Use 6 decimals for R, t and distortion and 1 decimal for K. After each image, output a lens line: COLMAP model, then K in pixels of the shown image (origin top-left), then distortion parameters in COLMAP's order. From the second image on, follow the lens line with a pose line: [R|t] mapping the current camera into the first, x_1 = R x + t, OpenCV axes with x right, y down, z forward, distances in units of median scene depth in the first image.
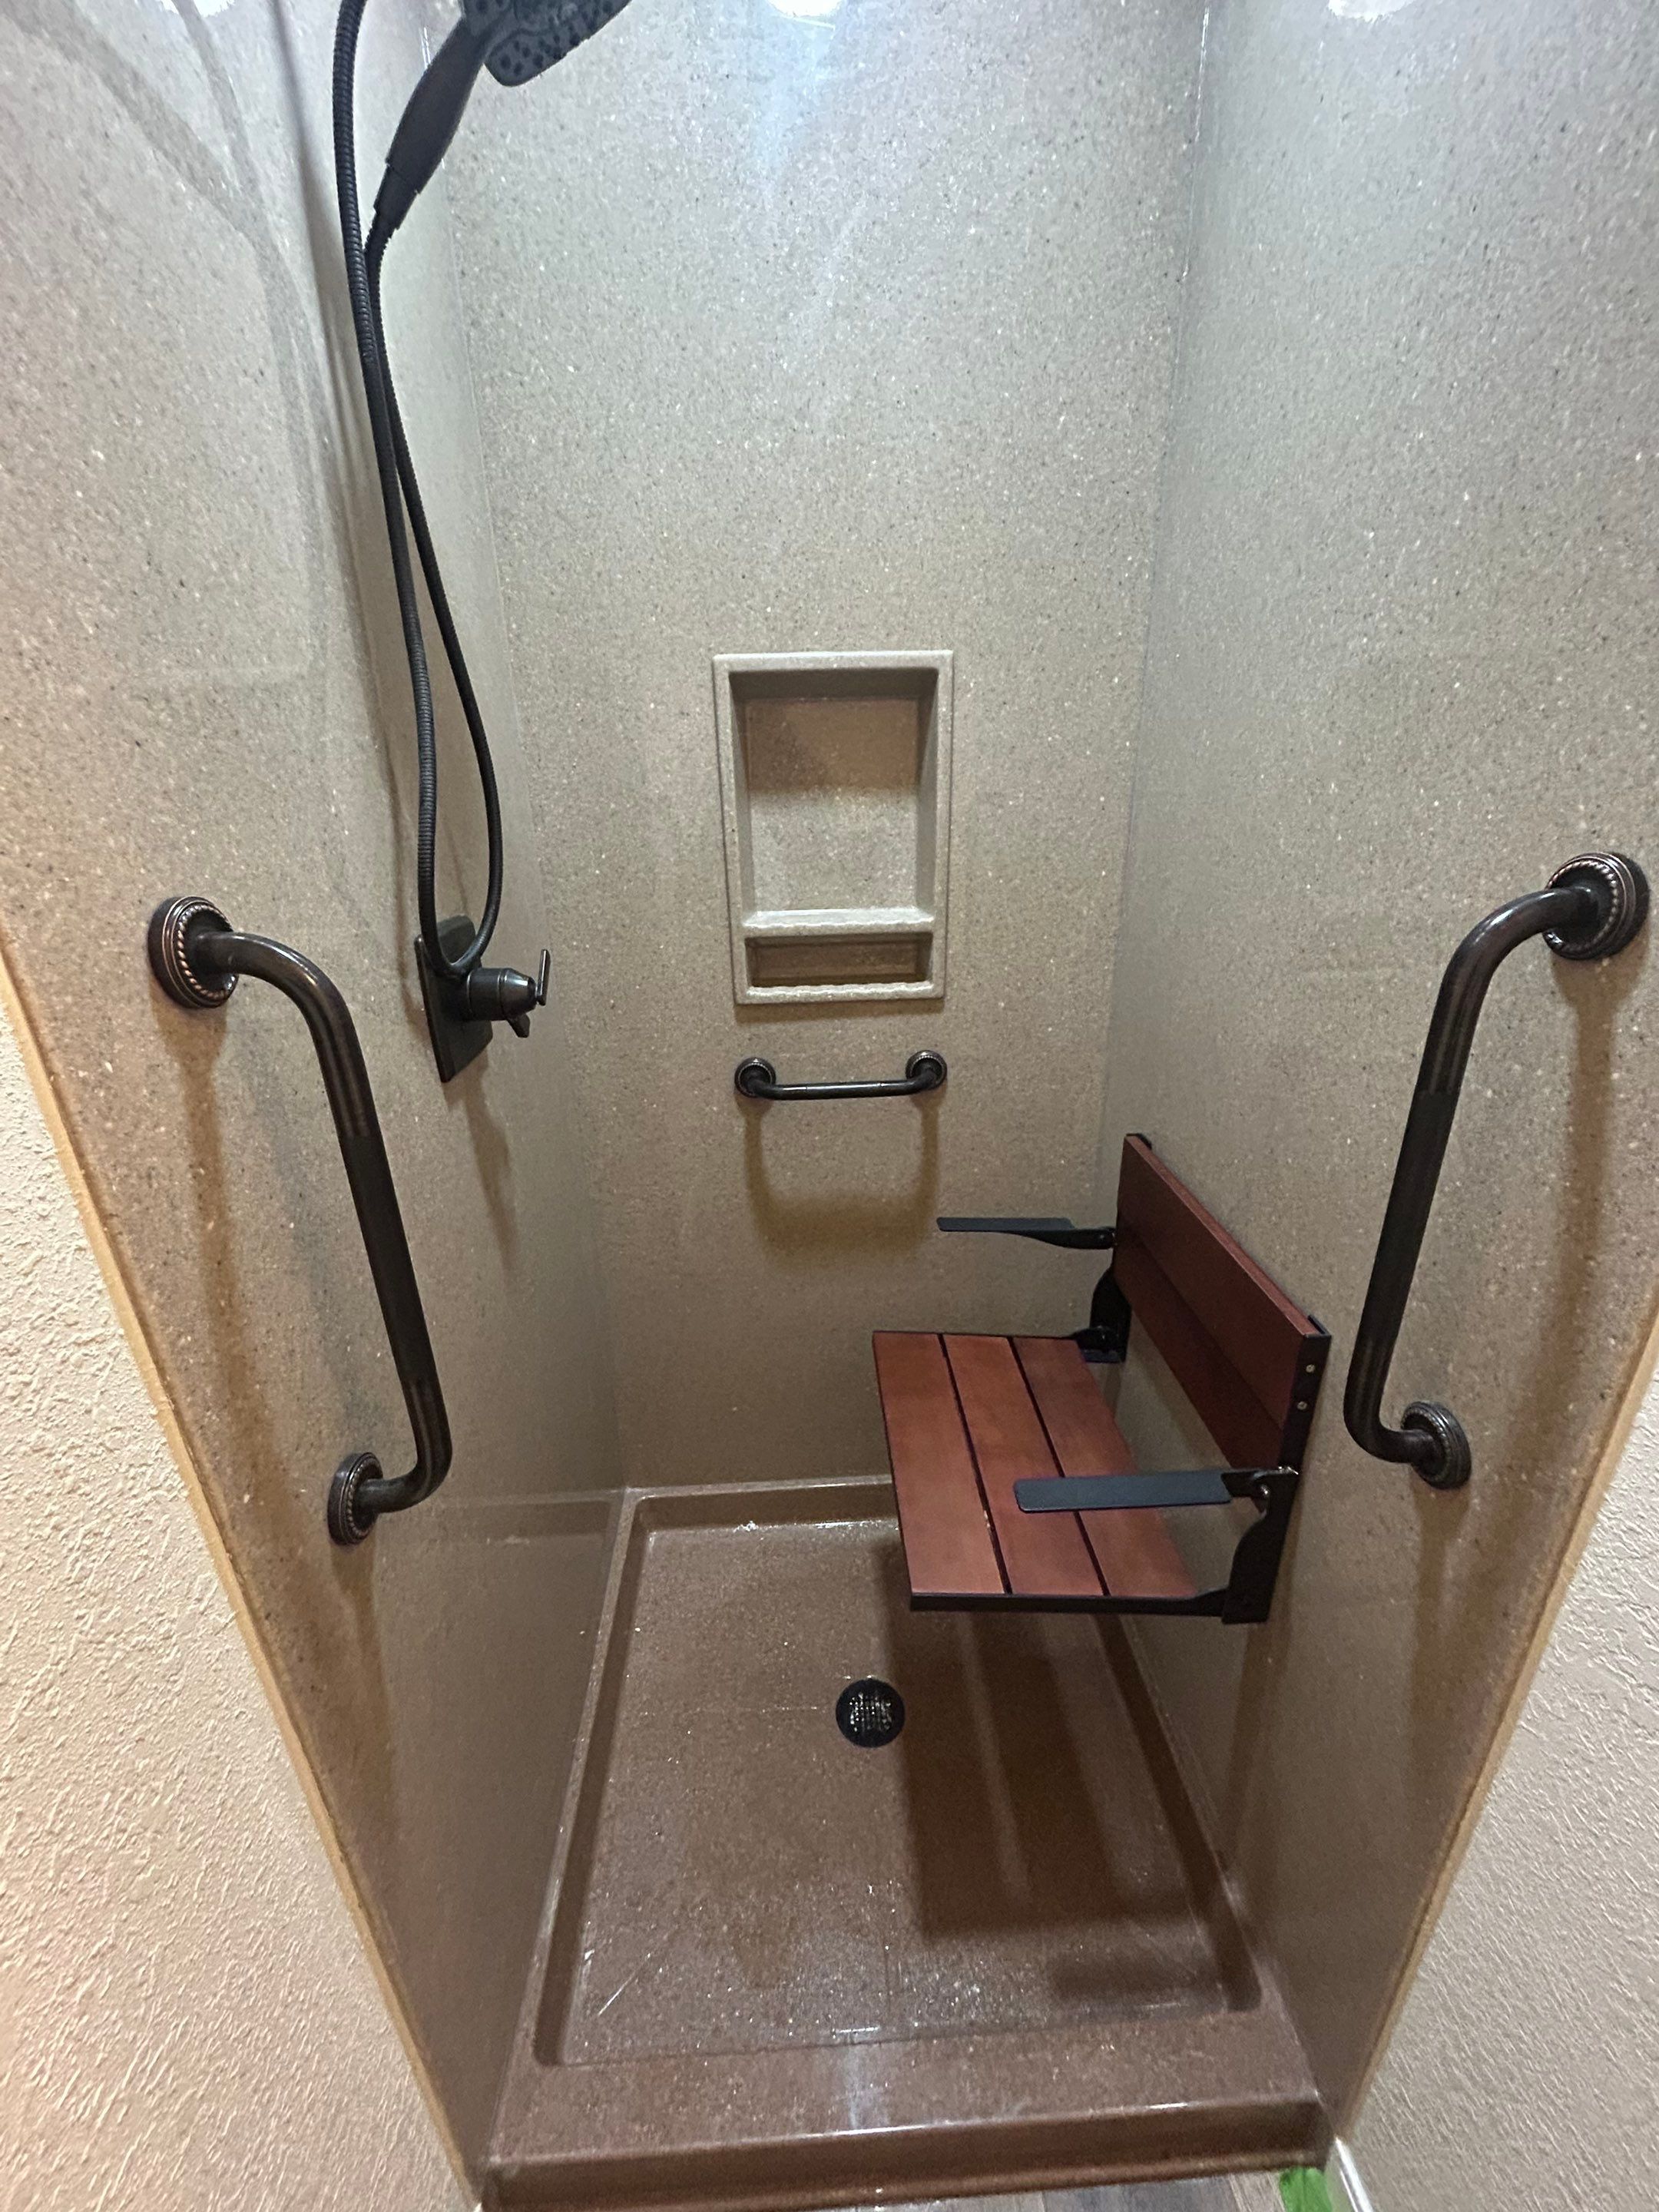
lens RADIAL K [[887.2, 0, 824.7], [0, 887.2, 1105.5], [0, 0, 1]] dist [-0.001932, 0.000868]
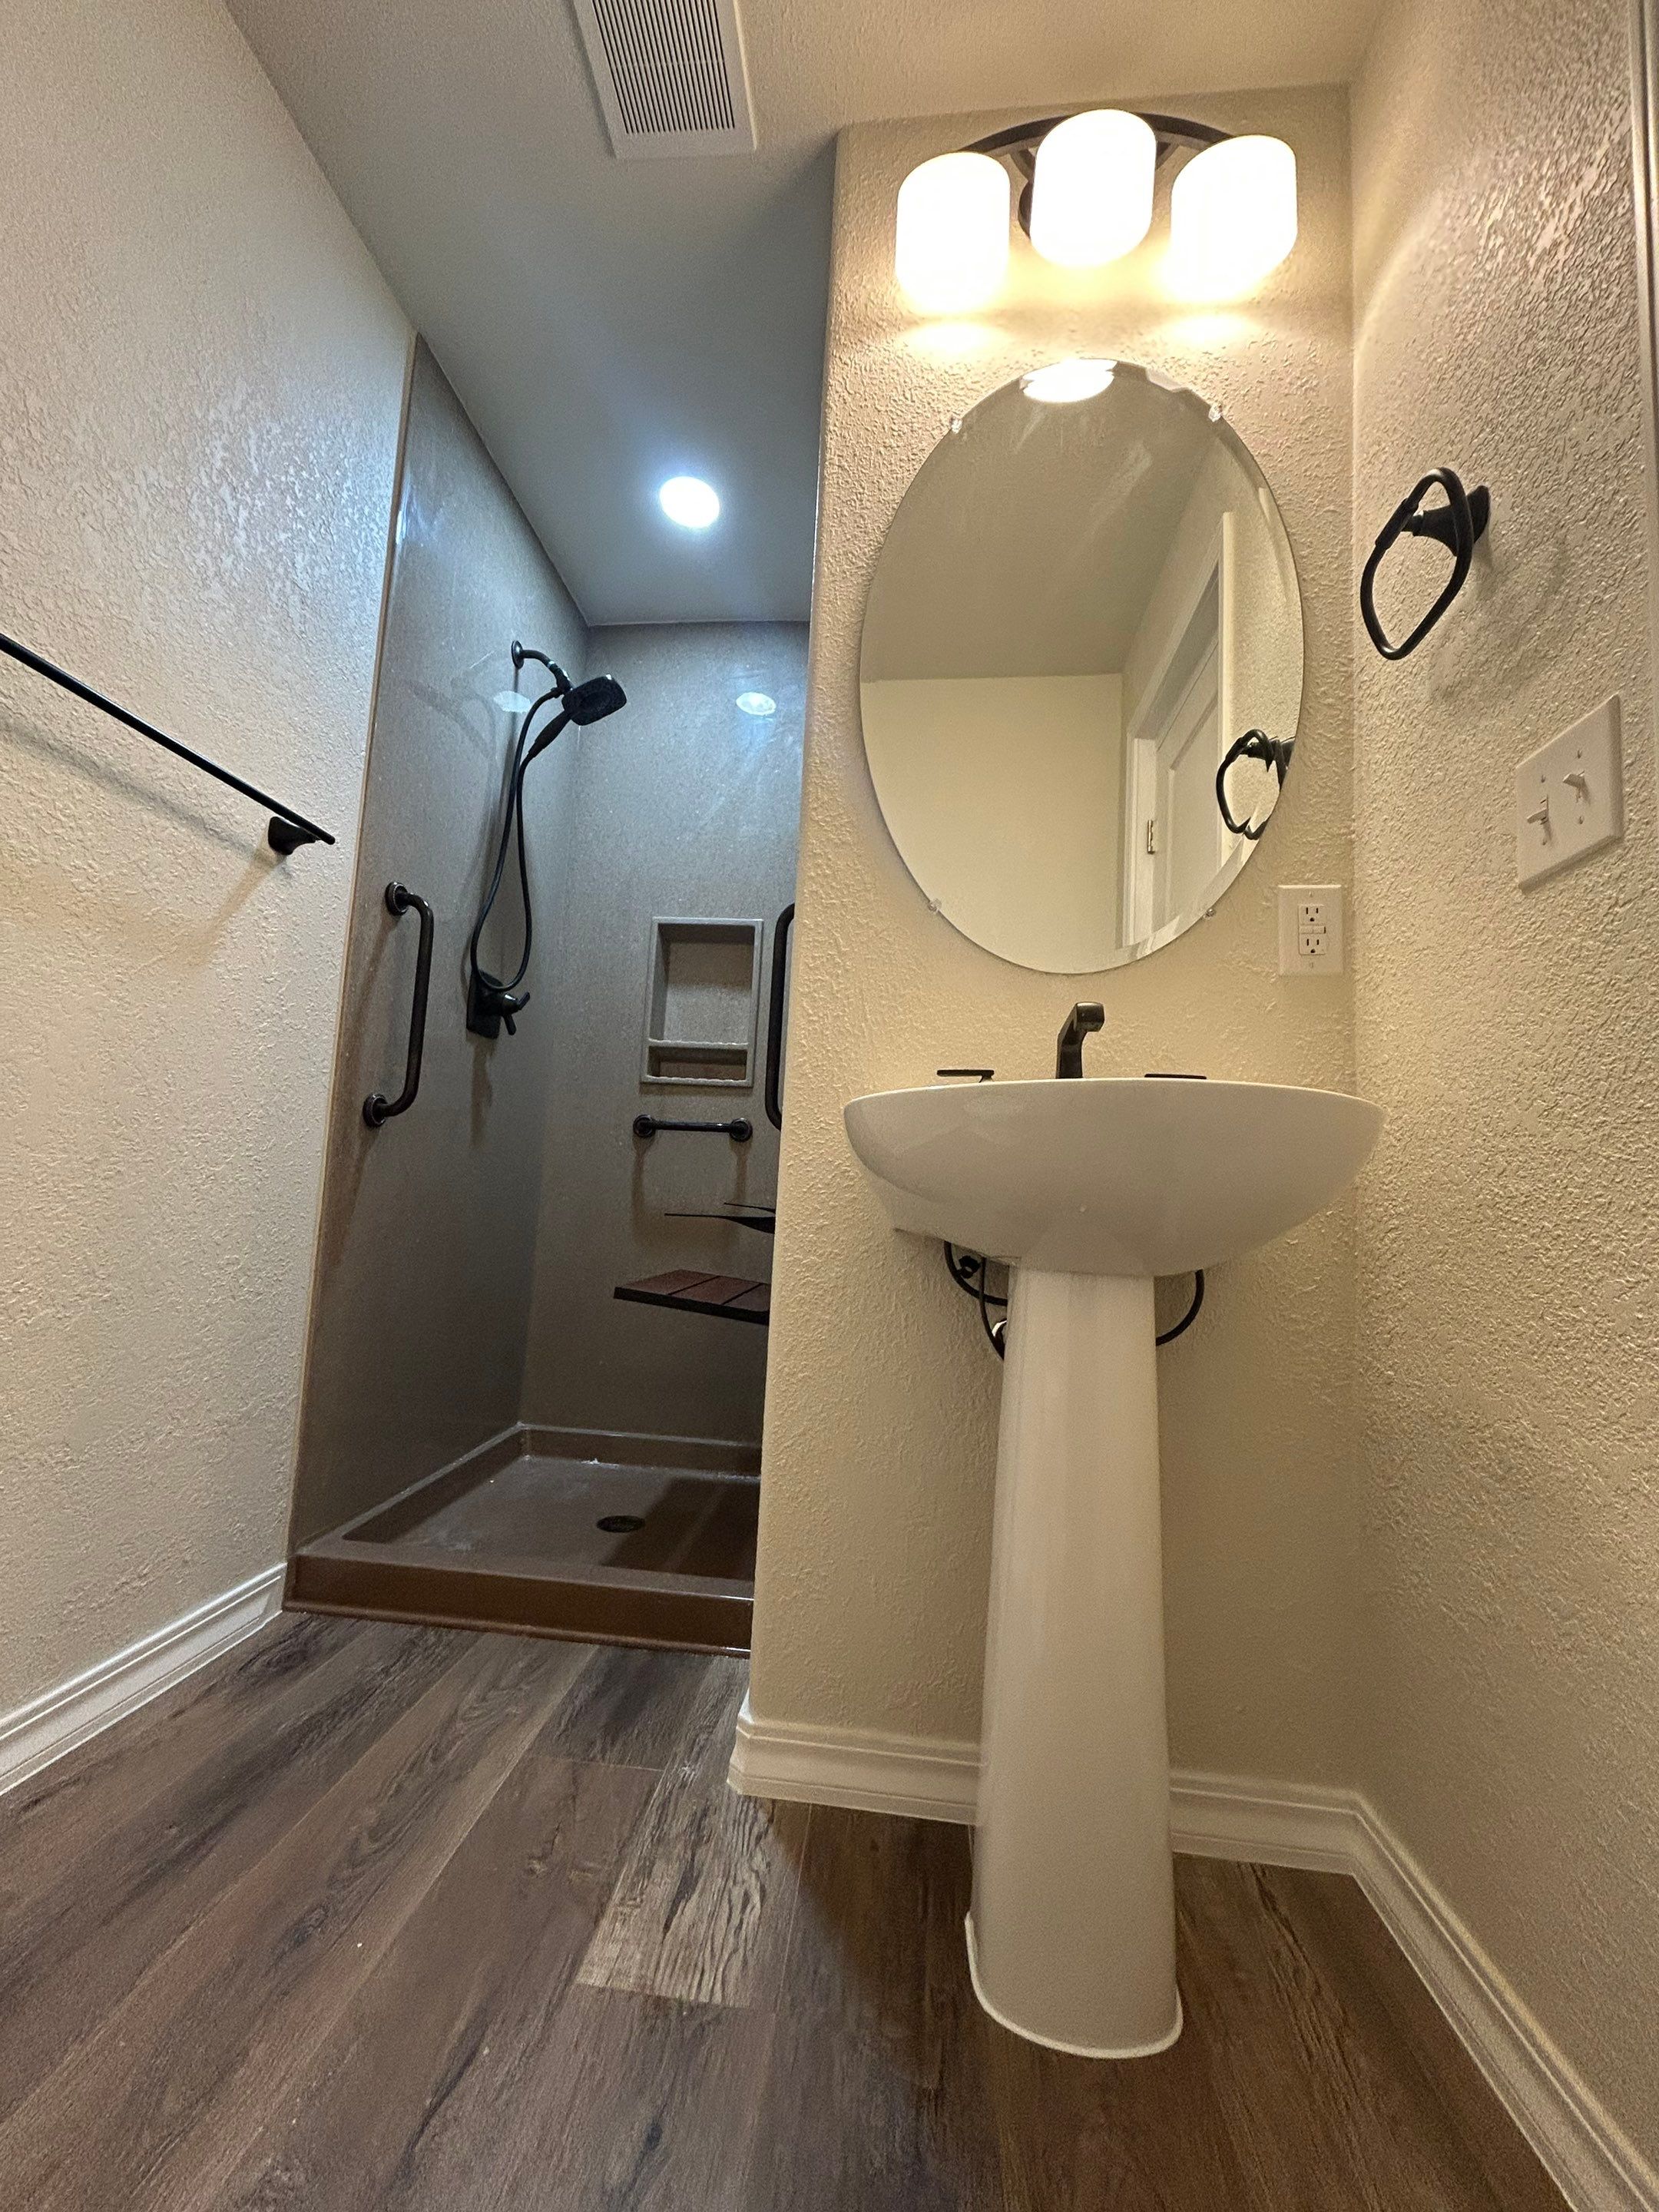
lens RADIAL K [[887.2, 0, 827.1], [0, 887.2, 1107.6], [0, 0, 1]] dist [-0.001932, 0.000868]
pose [[0.986425, 0.065642, -0.150520, 0.779409], [-0.127702, 0.882907, -0.451850, 0.986382], [0.103235, 0.464938, 0.879304, -0.760275]]
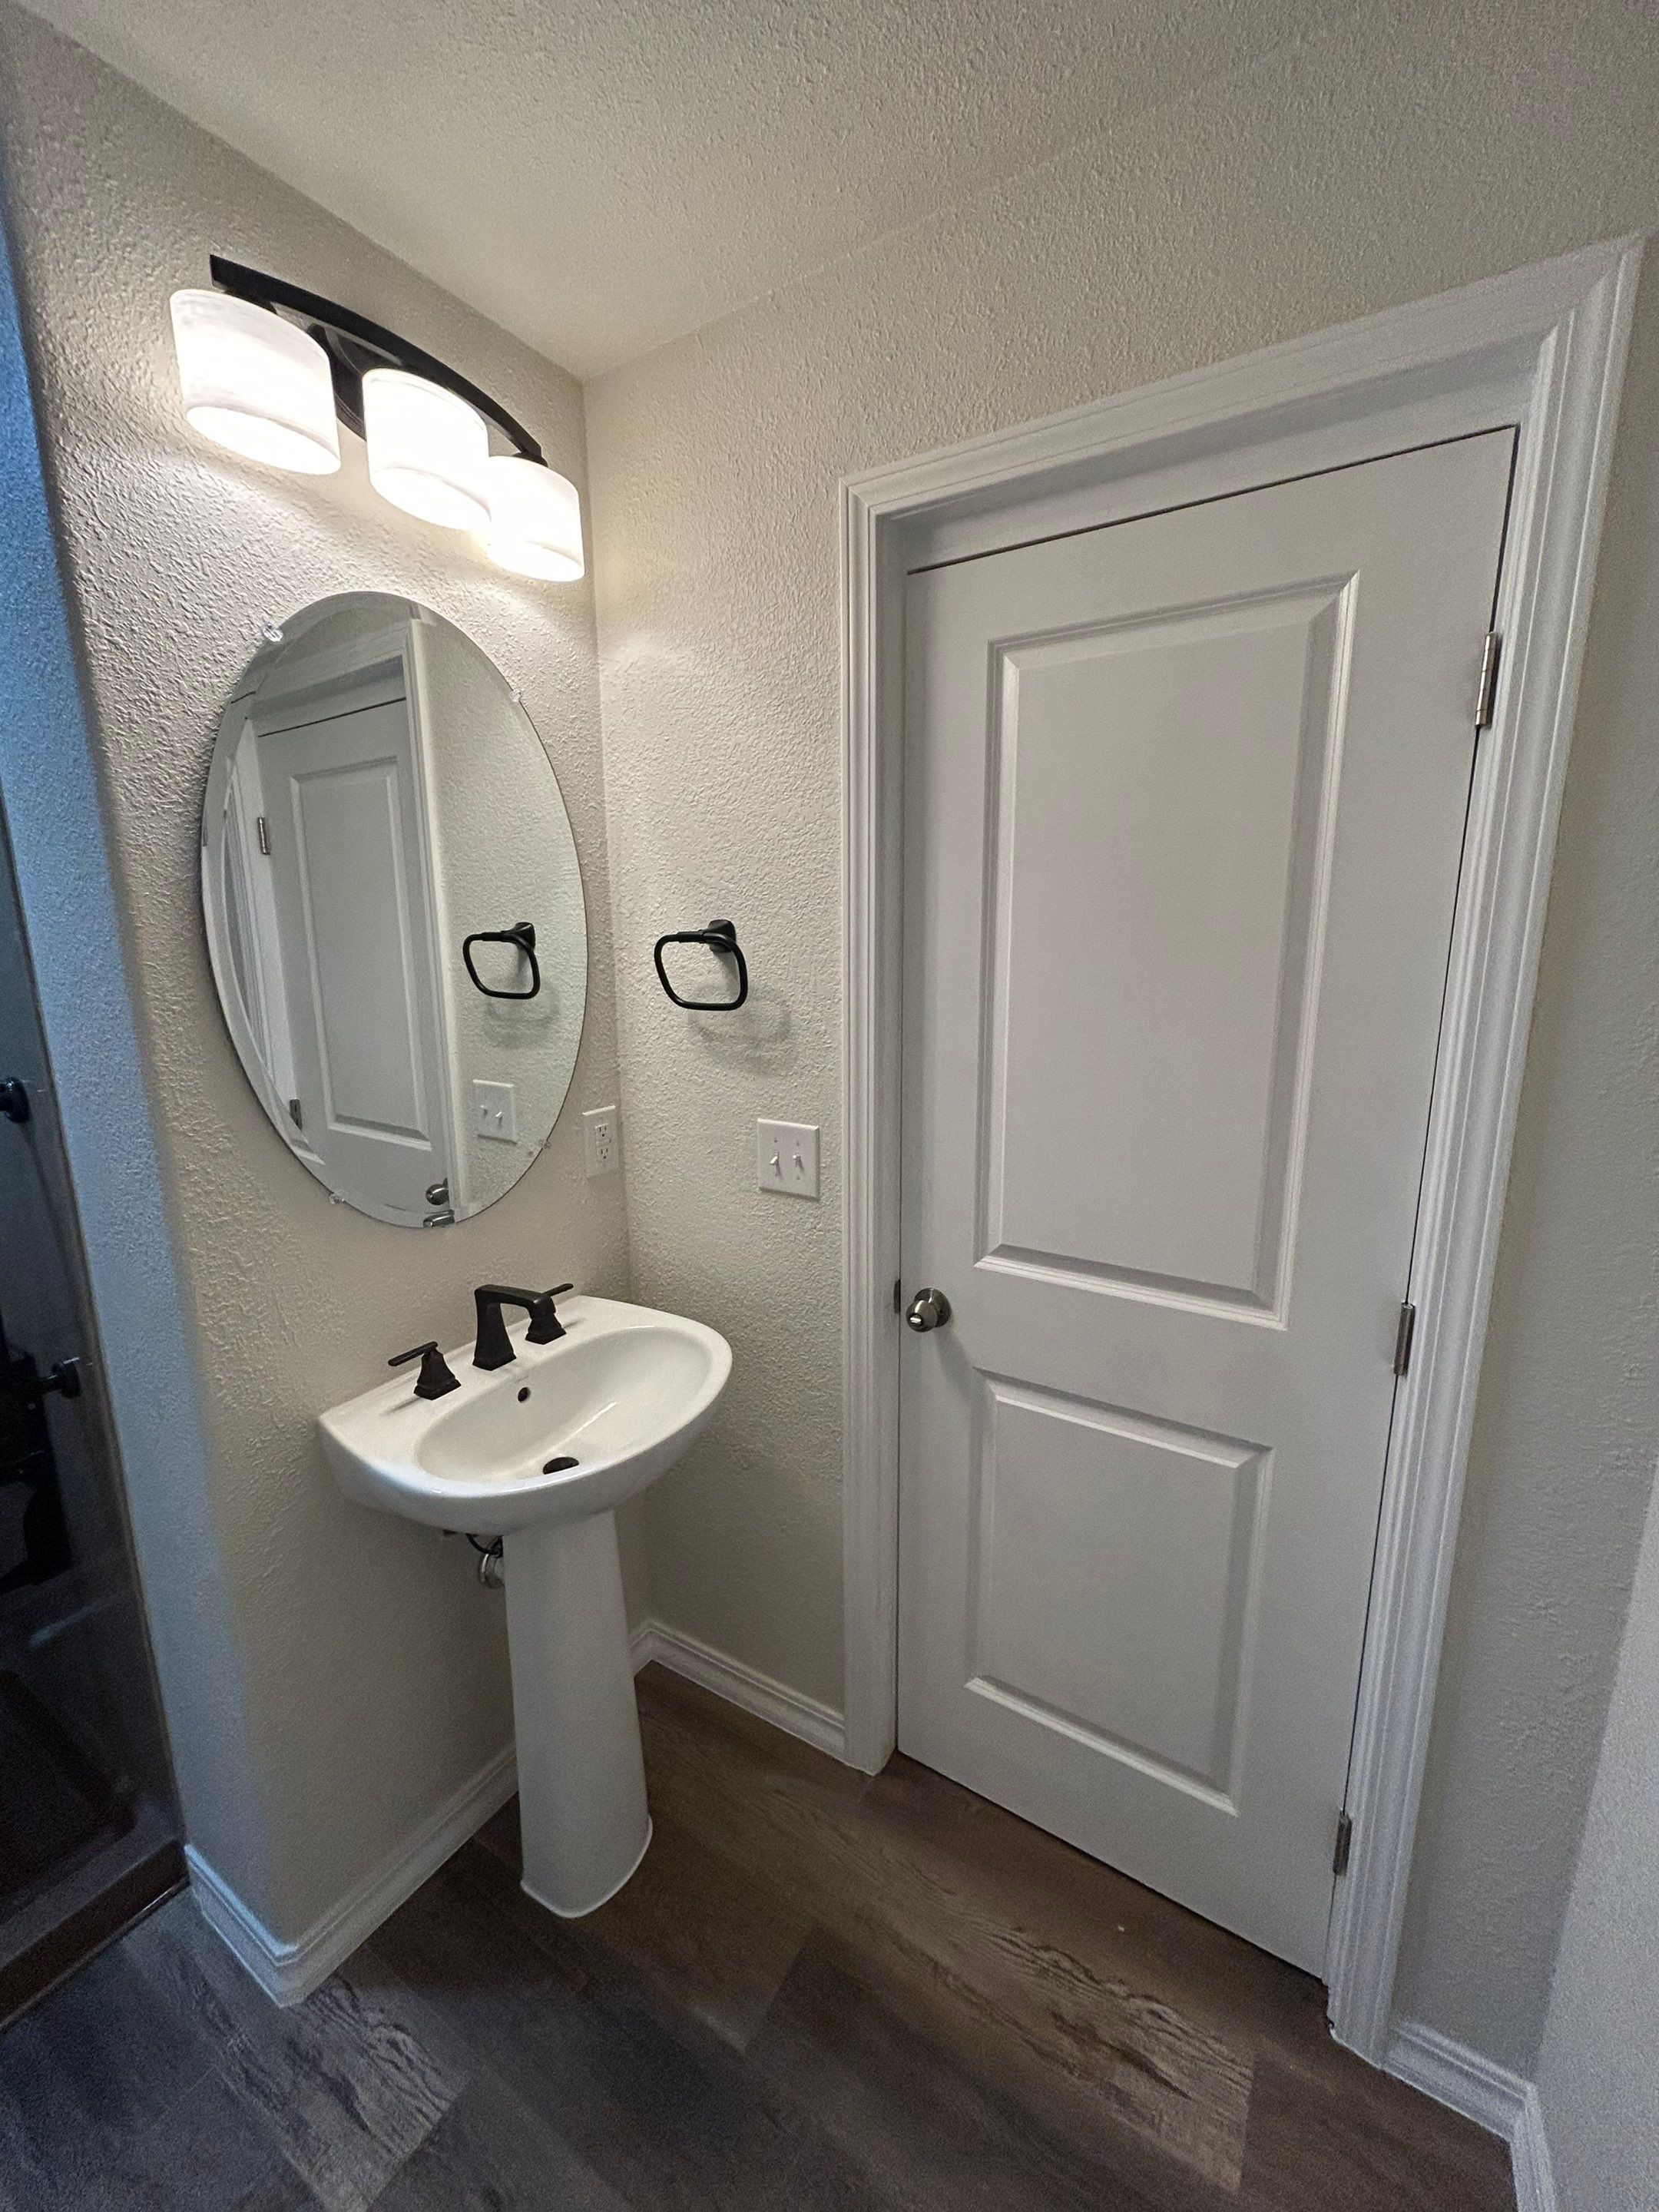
lens RADIAL K [[887.2, 0, 826.7], [0, 887.2, 1105.8], [0, 0, 1]] dist [-0.001932, 0.000868]
pose [[0.563651, -0.136342, 0.814683, 0.100749], [0.298793, 0.953149, -0.047210, 0.291858], [-0.770078, 0.270032, 0.577981, -1.076810]]
